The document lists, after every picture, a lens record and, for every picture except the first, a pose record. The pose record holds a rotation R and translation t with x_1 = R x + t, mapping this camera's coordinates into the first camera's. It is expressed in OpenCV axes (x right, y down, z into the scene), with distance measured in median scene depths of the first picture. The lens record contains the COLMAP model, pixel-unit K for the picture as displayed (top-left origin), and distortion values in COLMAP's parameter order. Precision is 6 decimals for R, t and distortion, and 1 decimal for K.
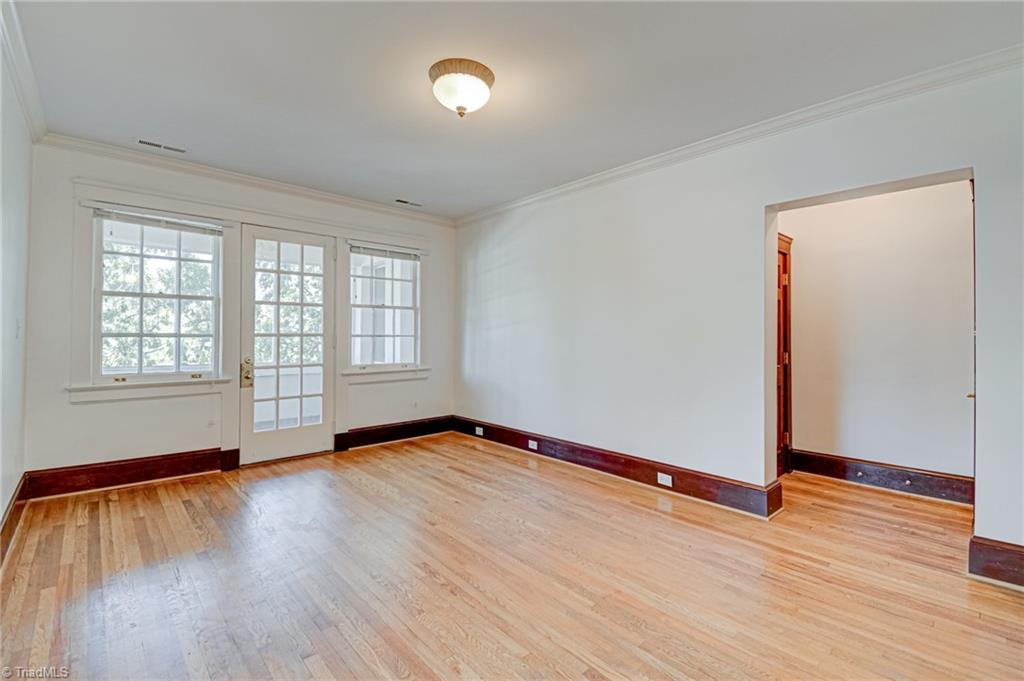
lens RADIAL K [[440.5, 0, 541.2], [0, 440.5, 335.6], [0, 0, 1]] dist [-0.027057, -0.000011]
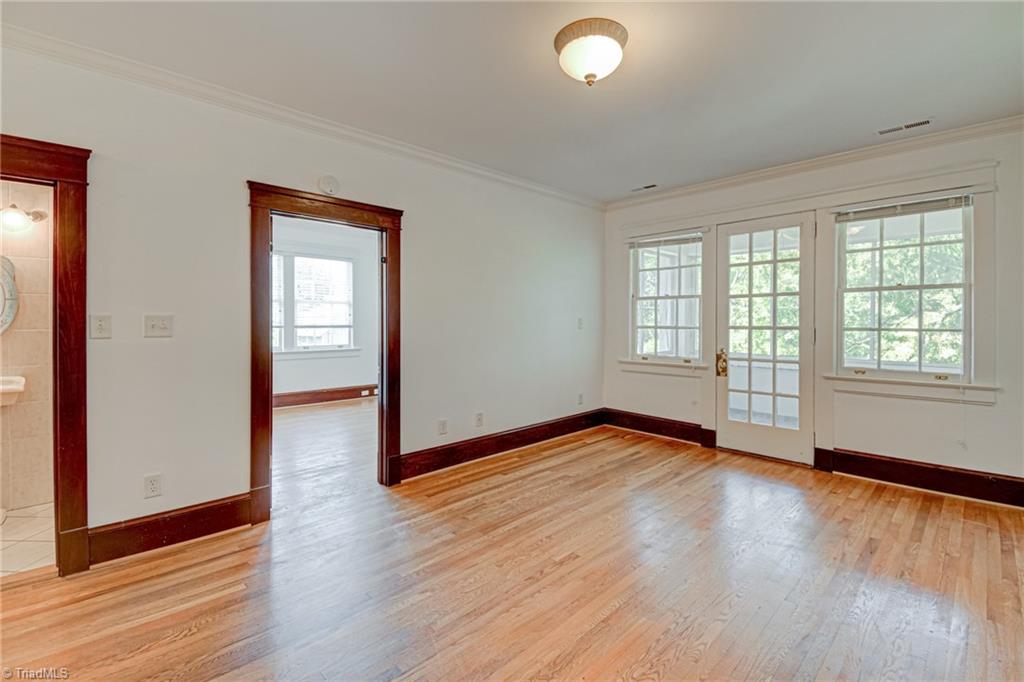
lens RADIAL K [[456.2, 0, 511.4], [0, 456.2, 326.9], [0, 0, 1]] dist [0.001765, -0.000044]
pose [[-0.024533, 0.001636, -0.999698, 0.462625], [-0.005265, 0.999985, 0.001765, -0.002162], [0.999685, 0.005307, -0.024524, 0.502725]]
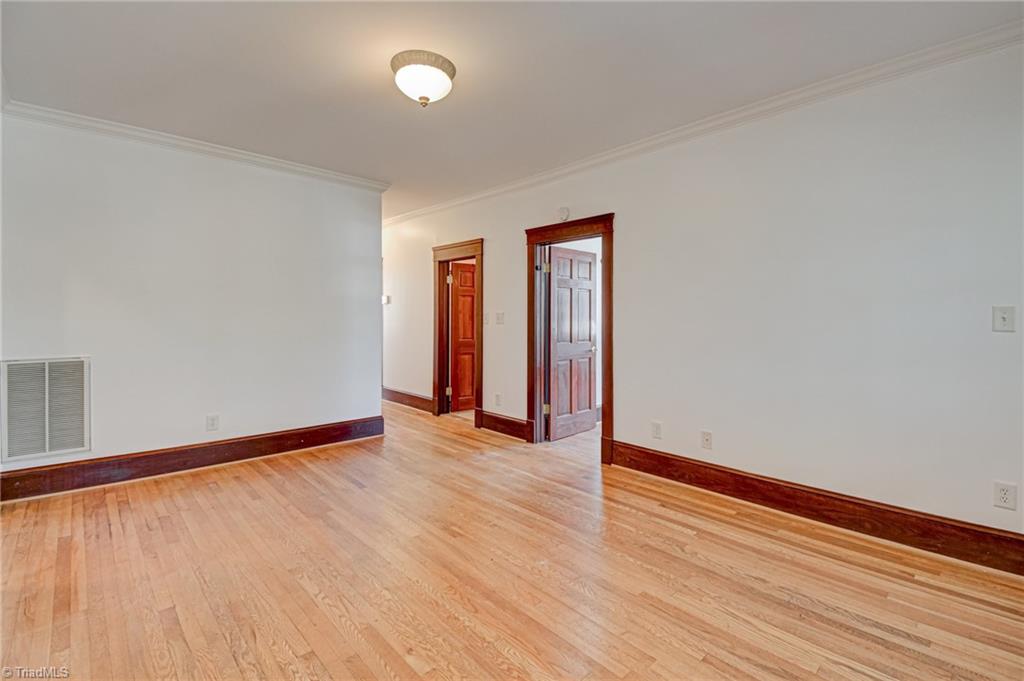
lens RADIAL K [[445.0, 0, 525.8], [0, 445.0, 312.9], [0, 0, 1]] dist [0.016175, -0.013817]
pose [[-0.999820, -0.015763, 0.010593, -0.257917], [-0.015798, 0.999870, -0.003218, -0.009654], [-0.010541, -0.003384, -0.999939, 1.213865]]
